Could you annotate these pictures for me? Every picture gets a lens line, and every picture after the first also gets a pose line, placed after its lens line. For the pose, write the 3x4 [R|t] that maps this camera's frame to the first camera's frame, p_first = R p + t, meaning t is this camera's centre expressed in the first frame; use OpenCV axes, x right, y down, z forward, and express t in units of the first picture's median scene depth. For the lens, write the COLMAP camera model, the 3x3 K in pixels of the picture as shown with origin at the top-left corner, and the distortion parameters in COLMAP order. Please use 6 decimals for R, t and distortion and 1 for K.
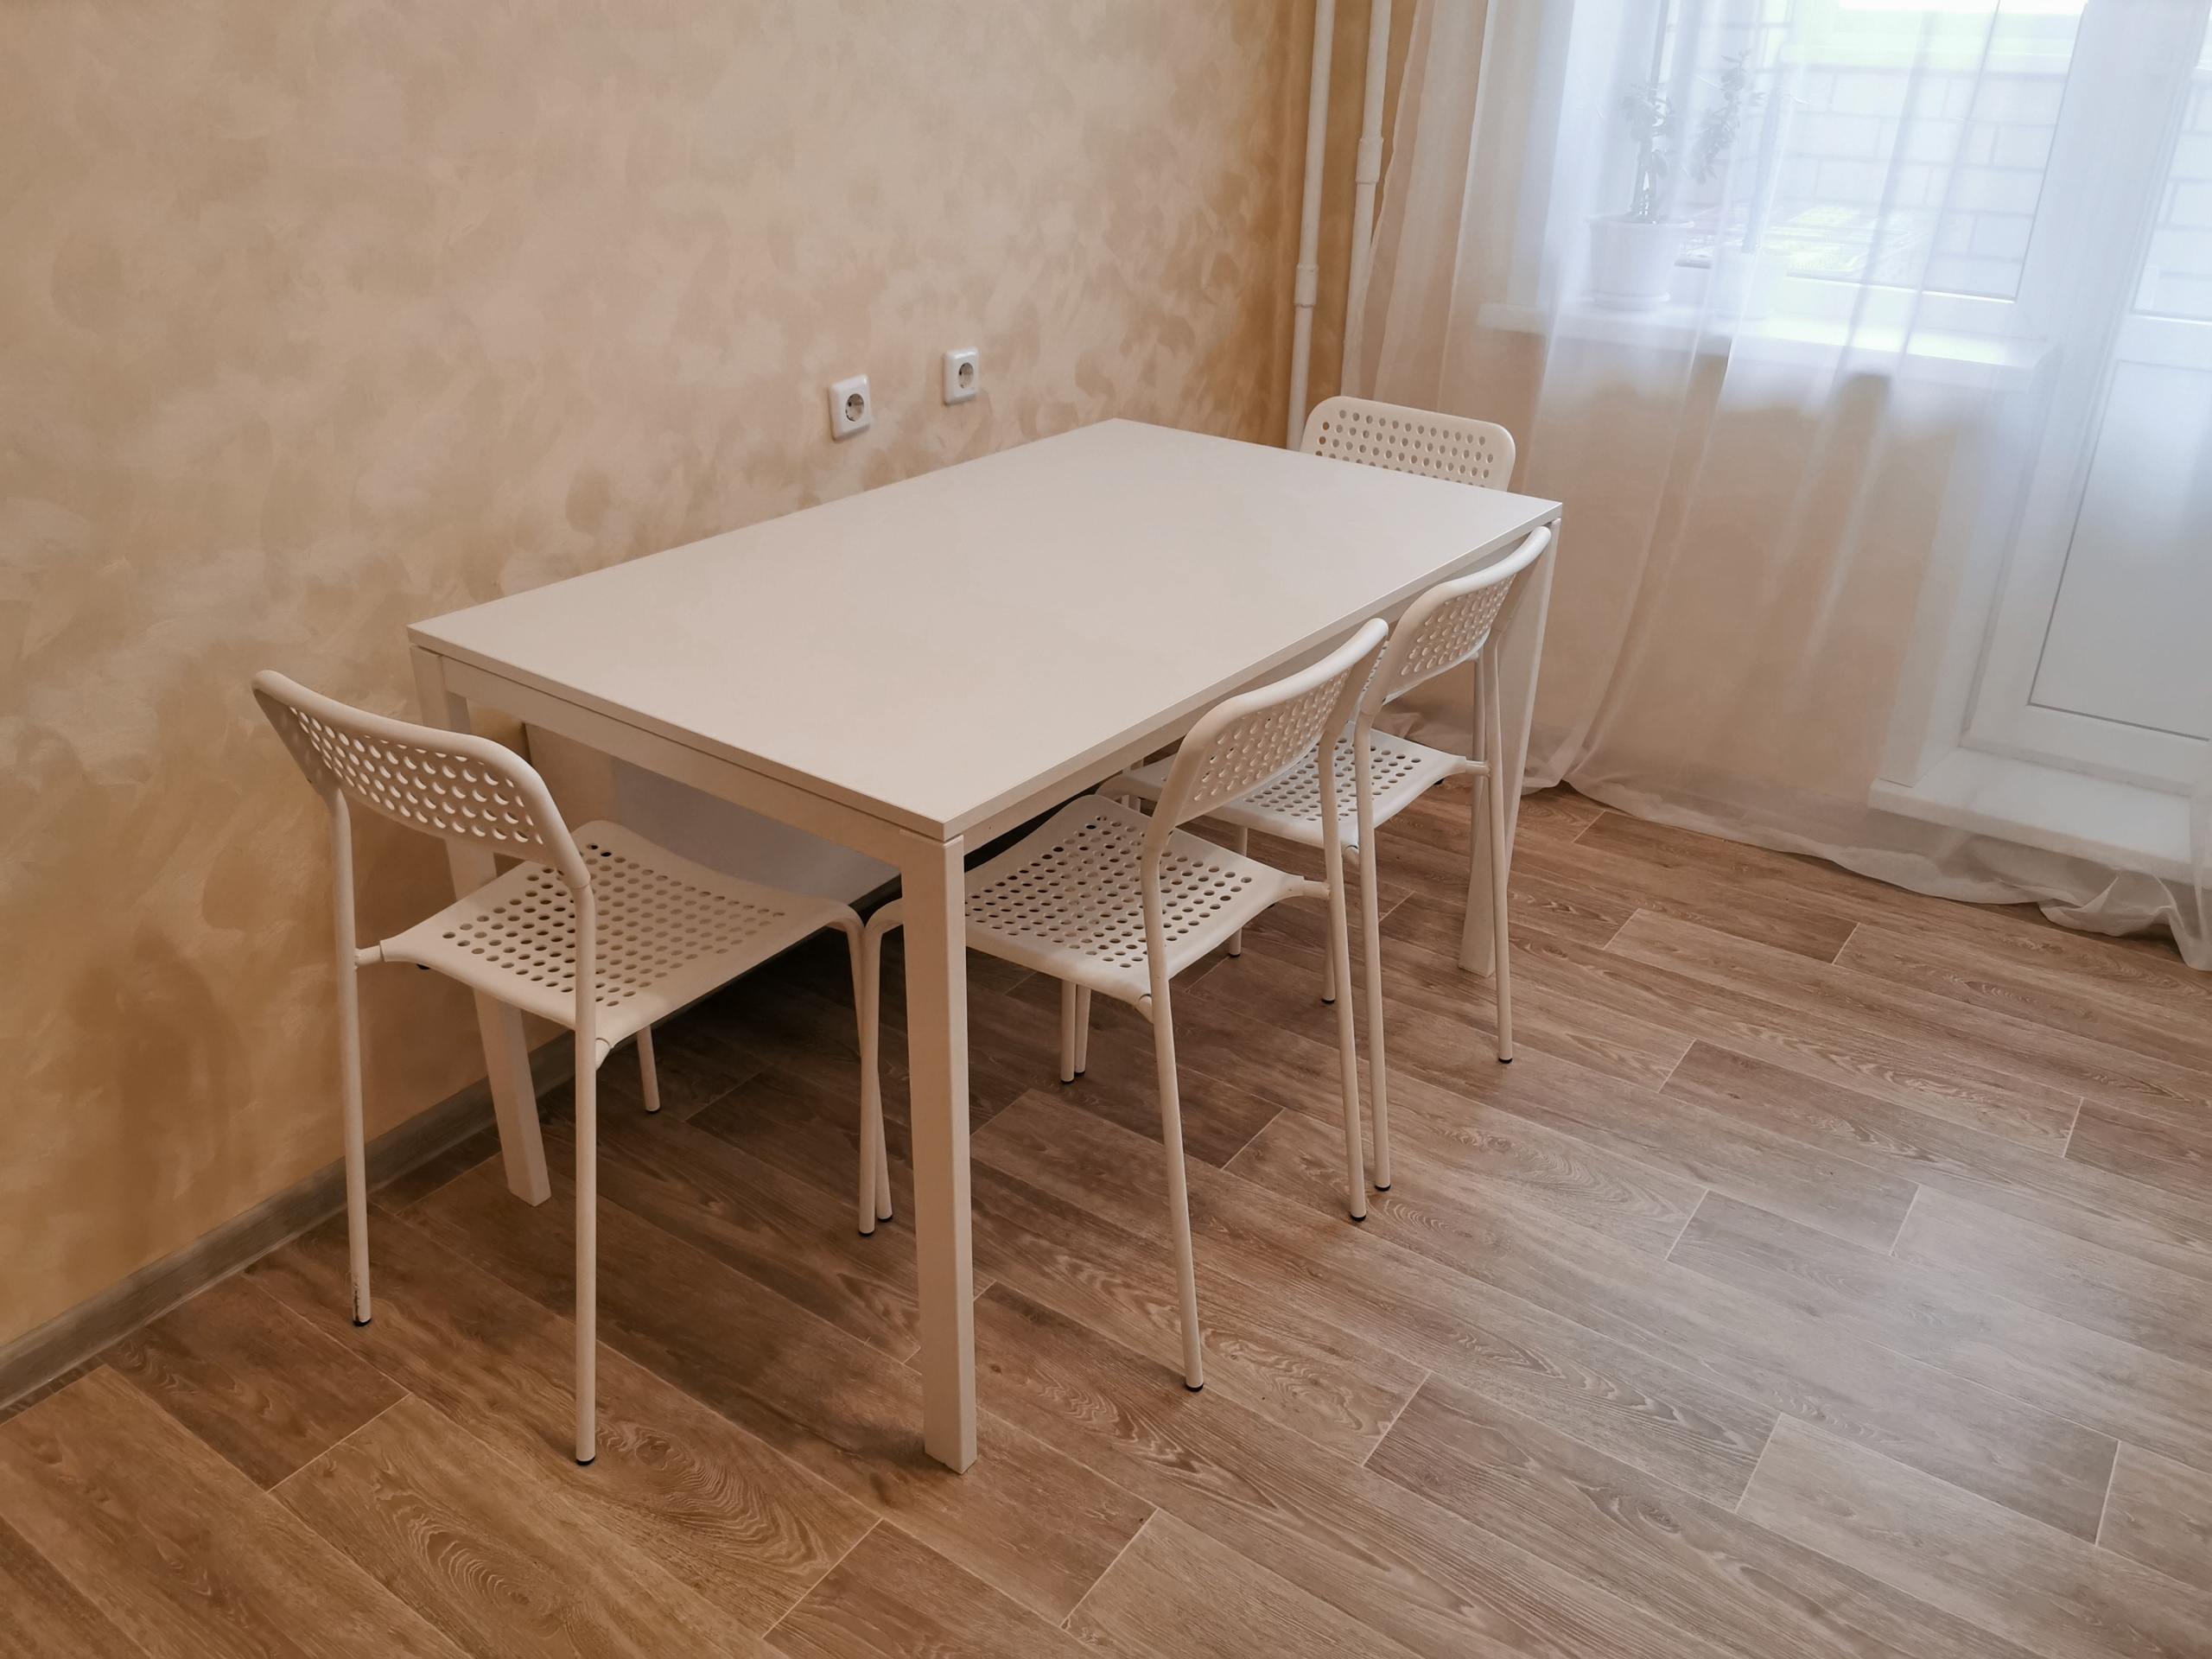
lens RADIAL K [[1712.1, 0, 1092.3], [0, 1712.1, 816.1], [0, 0, 1]] dist [0.067236, -0.102539]
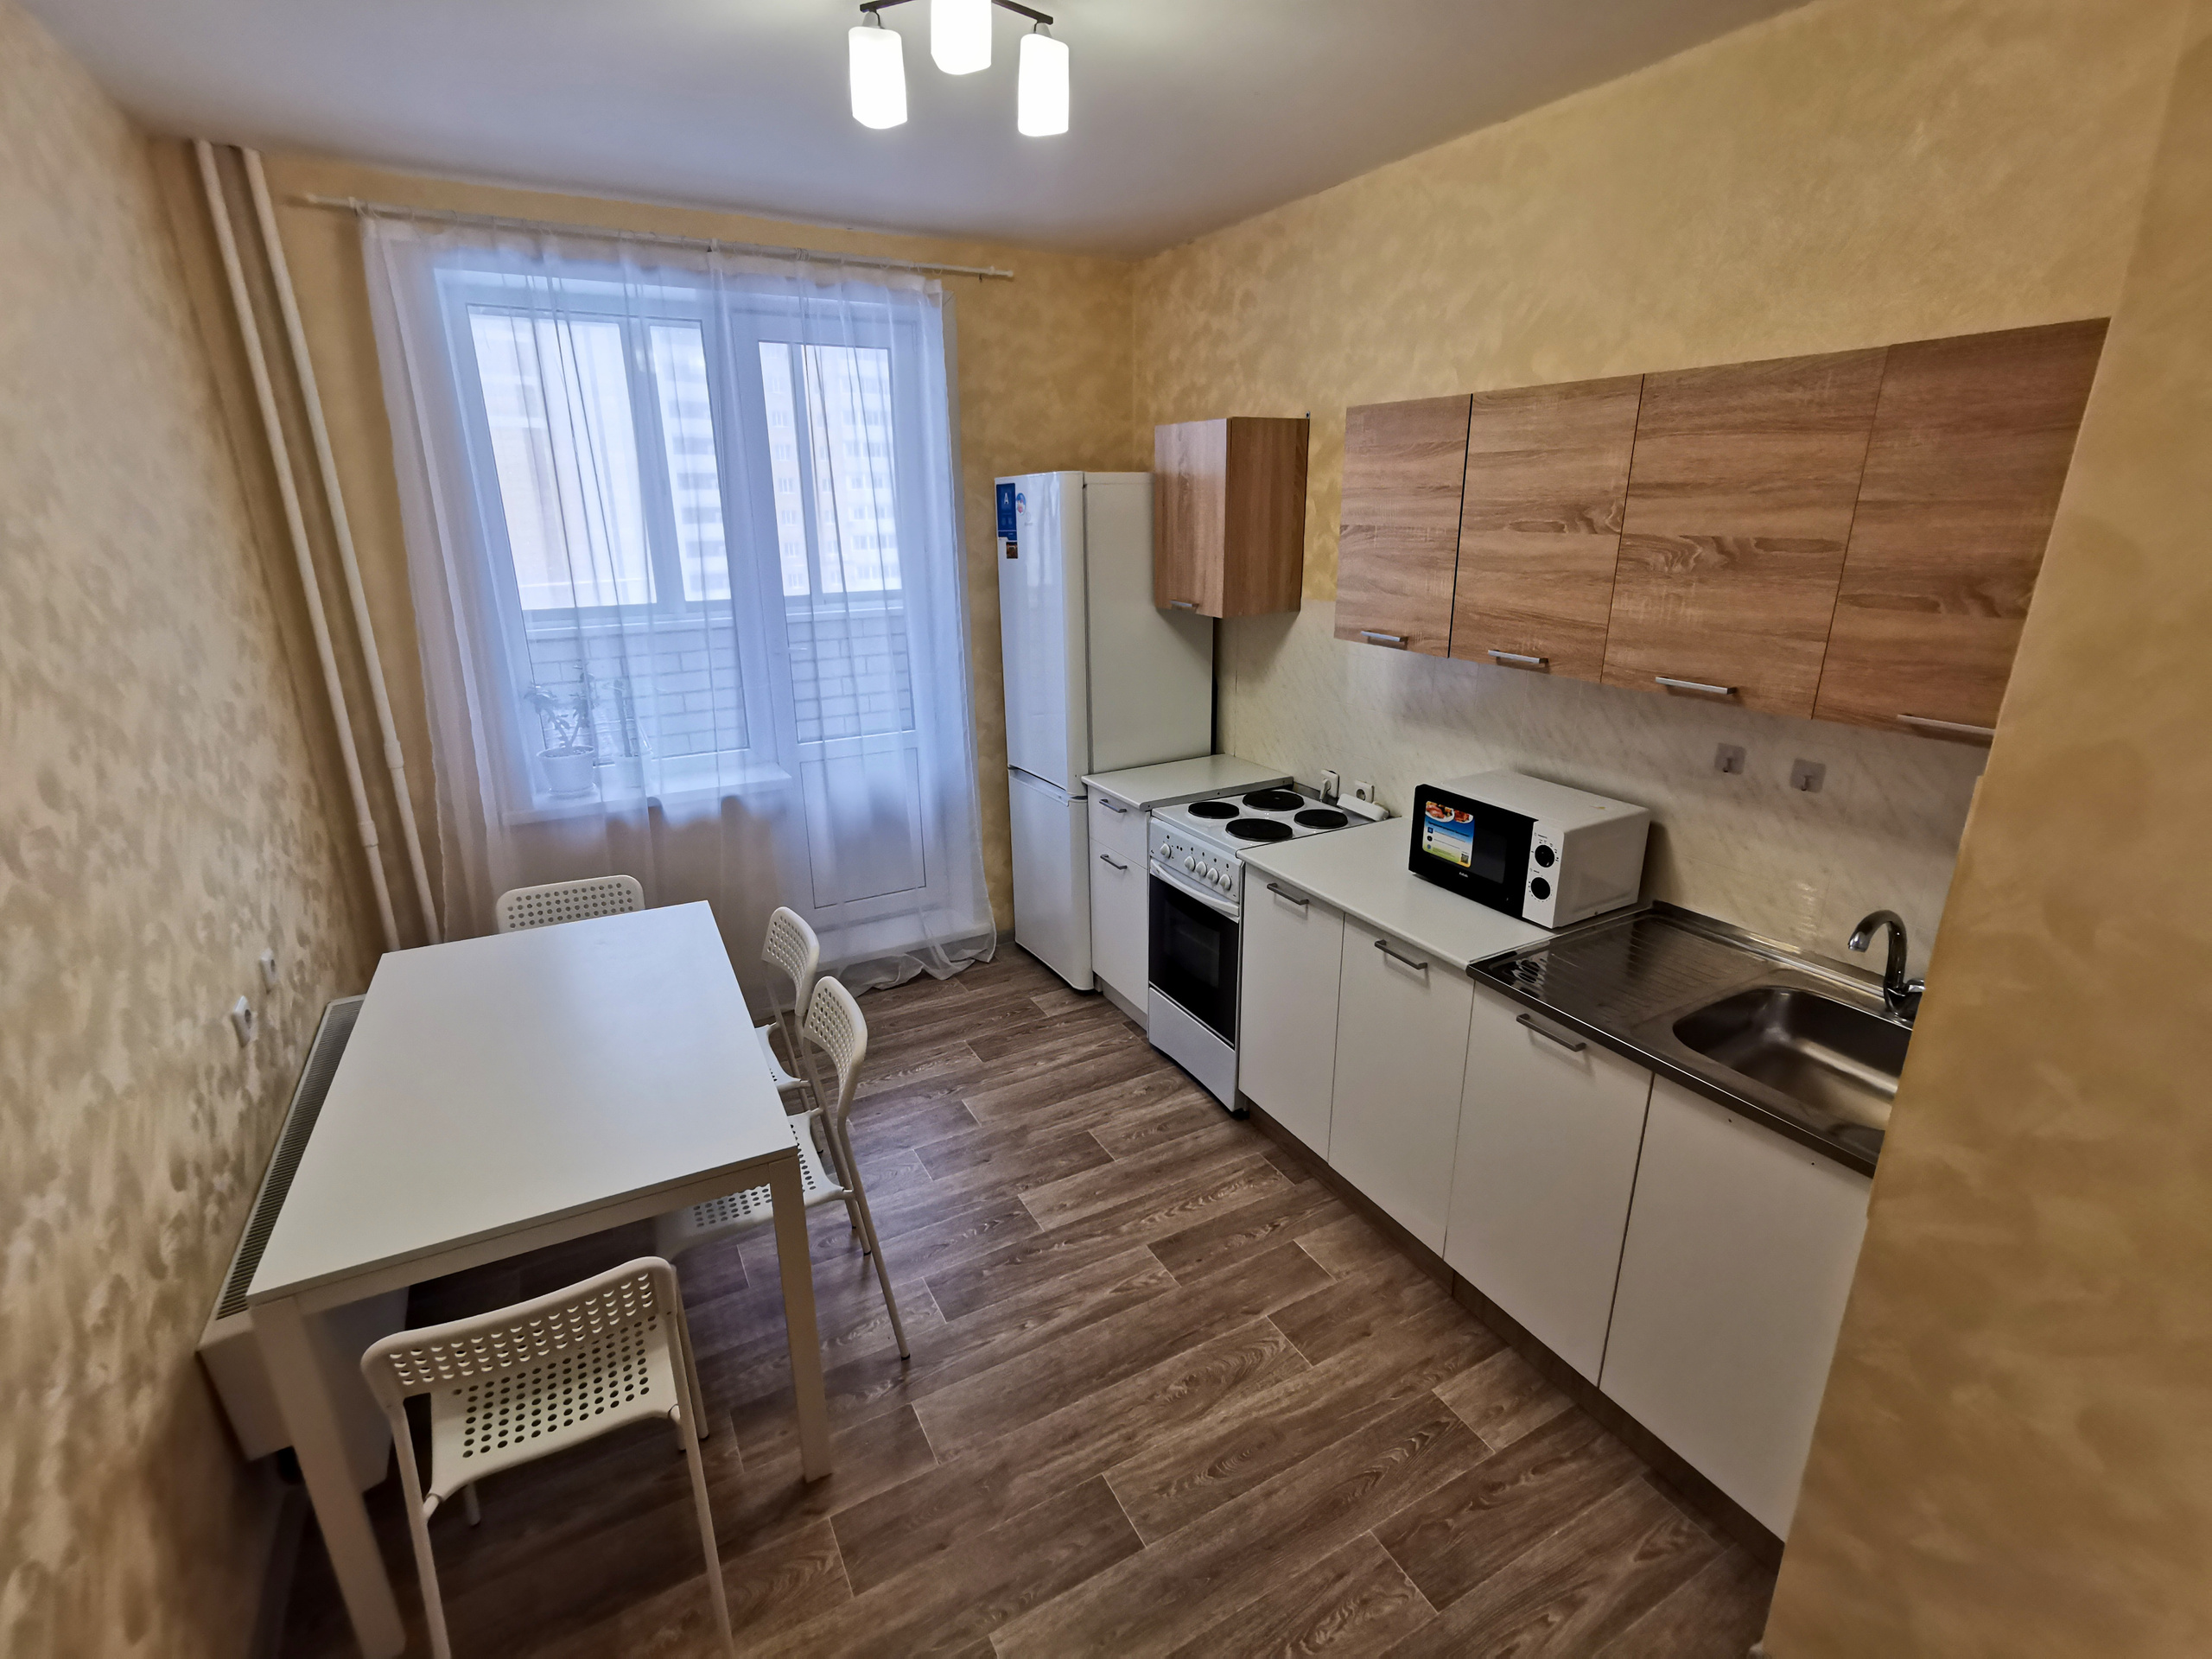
lens RADIAL K [[1026.0, 0, 1097.0], [0, 1026.0, 824.6], [0, 0, 1]] dist [-0.006558, 0.010410]
pose [[0.438091, -0.287281, 0.851790, -0.460043], [0.397582, 0.911764, 0.103024, -0.176800], [-0.806229, 0.293523, 0.513653, -0.018623]]
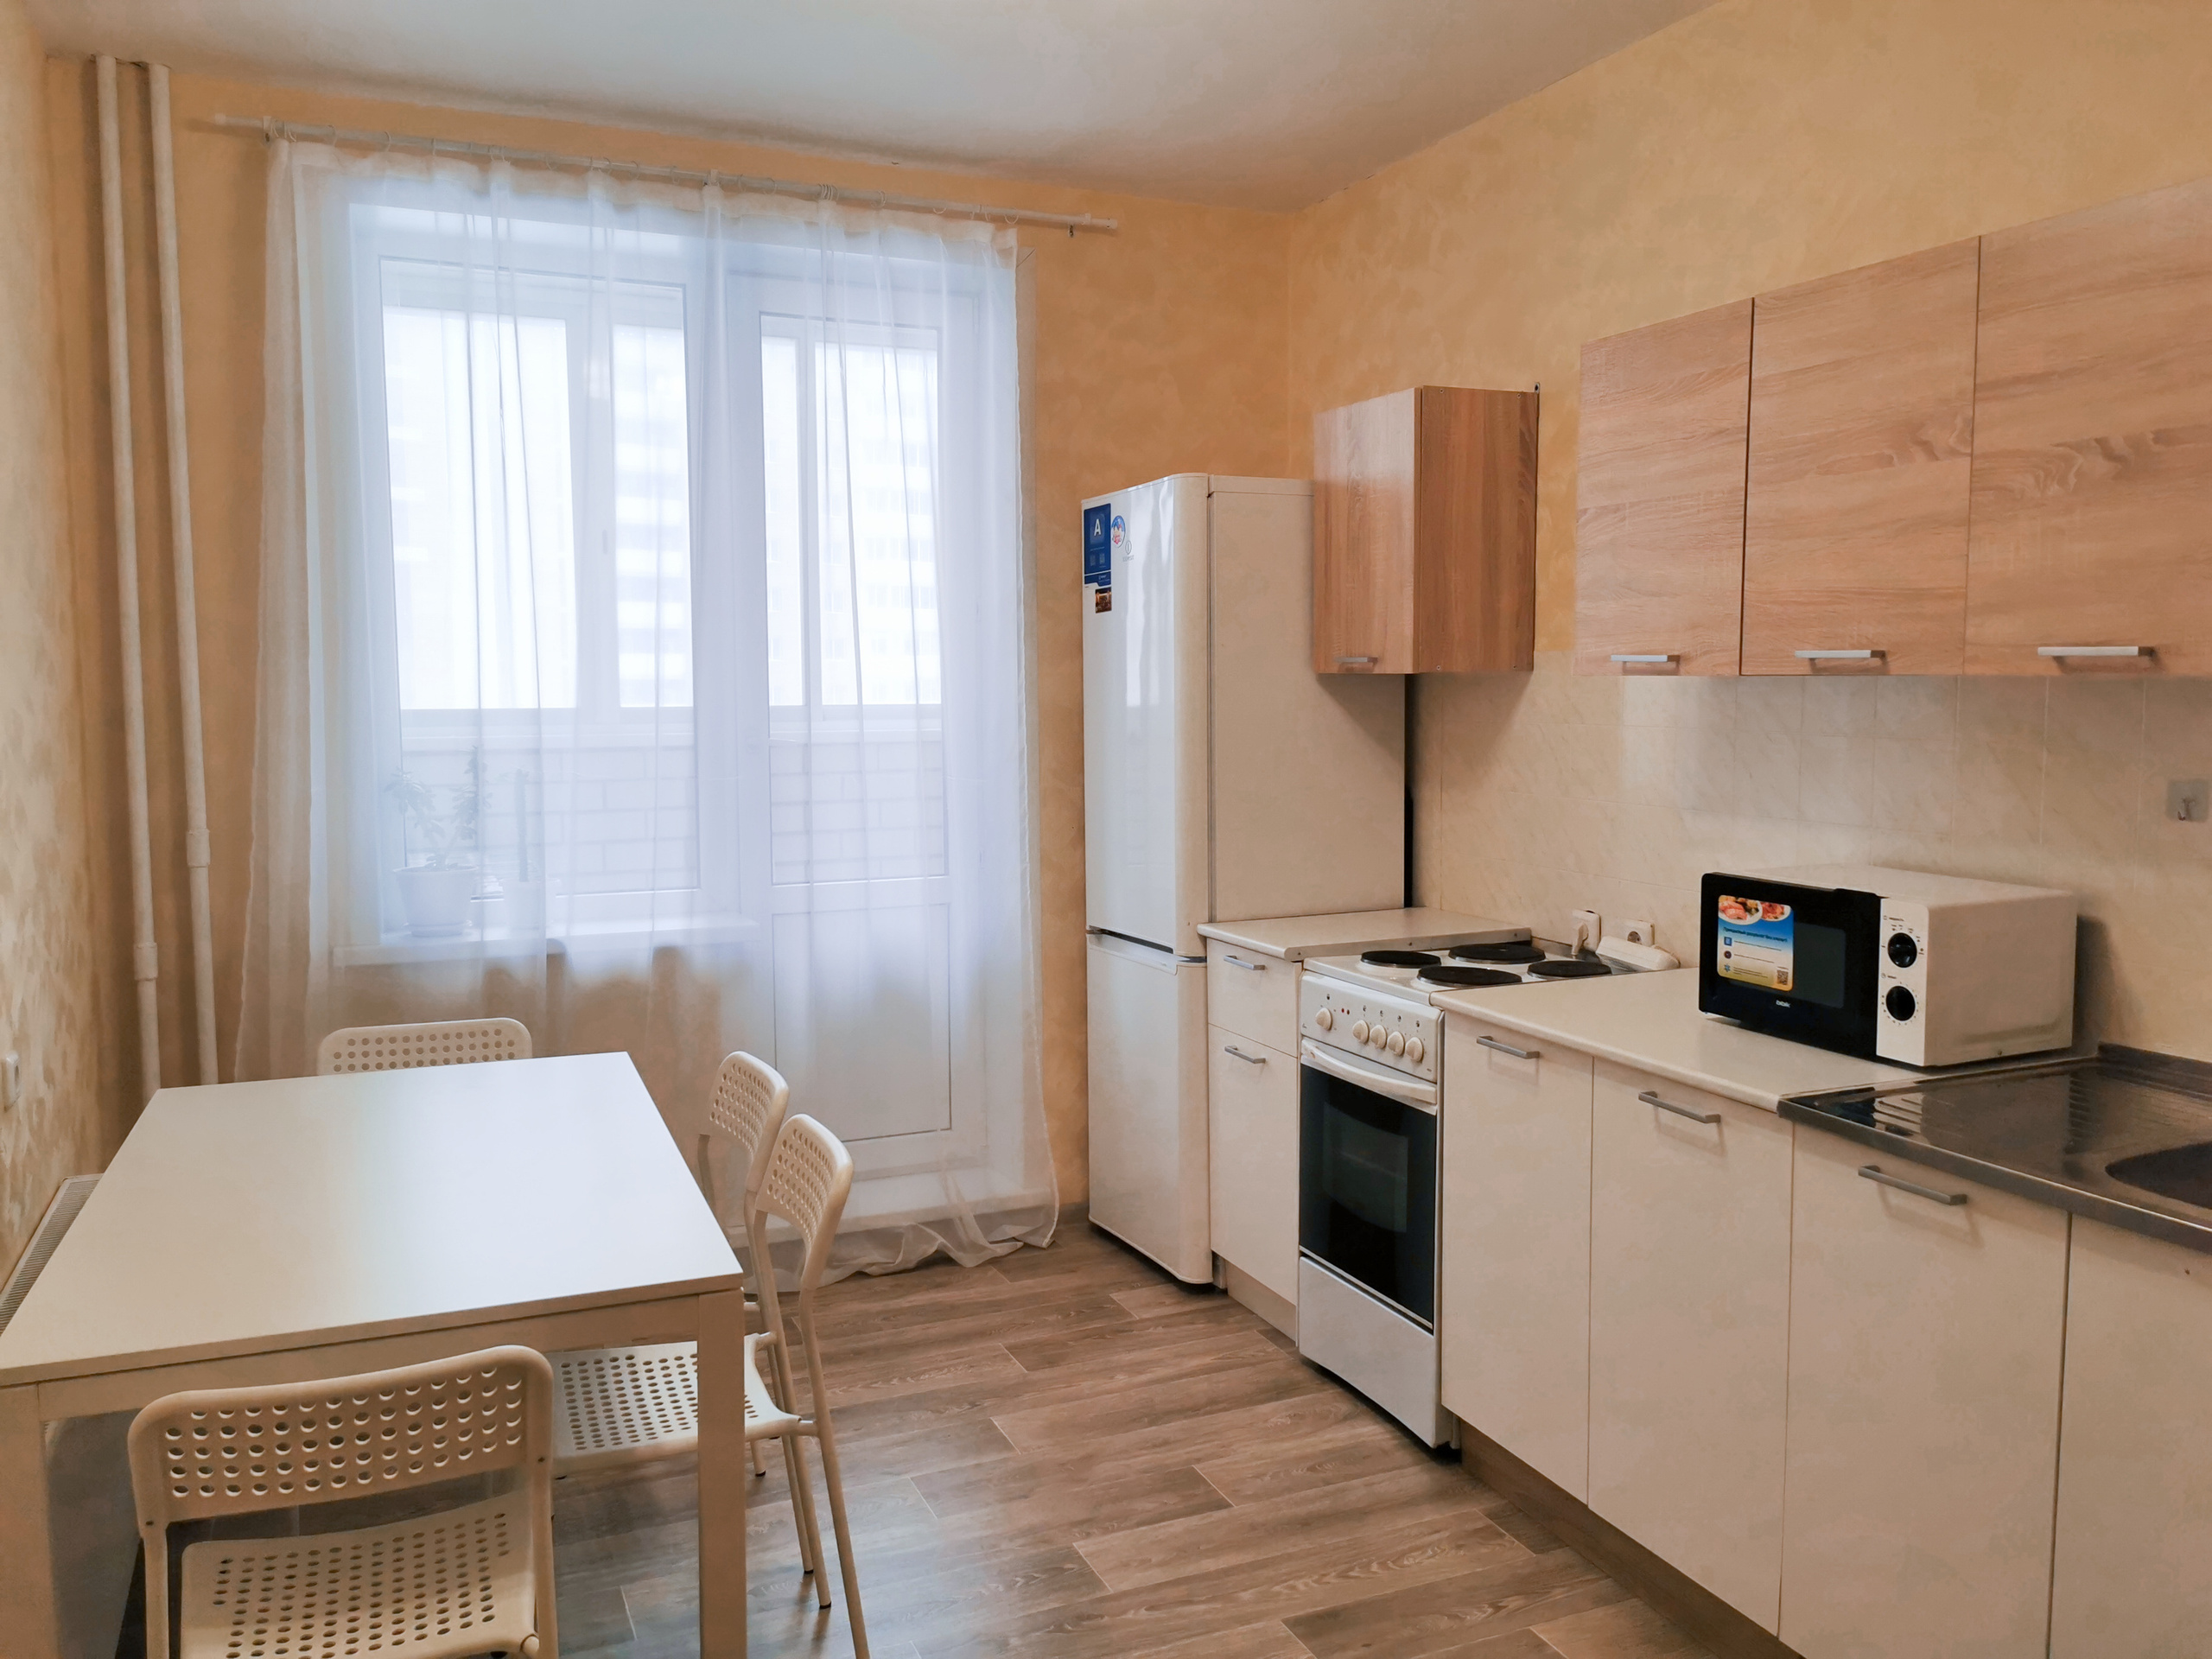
lens RADIAL K [[1712.1, 0, 1101.9], [0, 1712.1, 842.4], [0, 0, 1]] dist [0.067236, -0.102539]
pose [[0.519234, -0.090616, 0.849814, -0.577067], [0.374271, 0.918050, -0.130786, -0.014451], [-0.768321, 0.385969, 0.510598, -0.038082]]
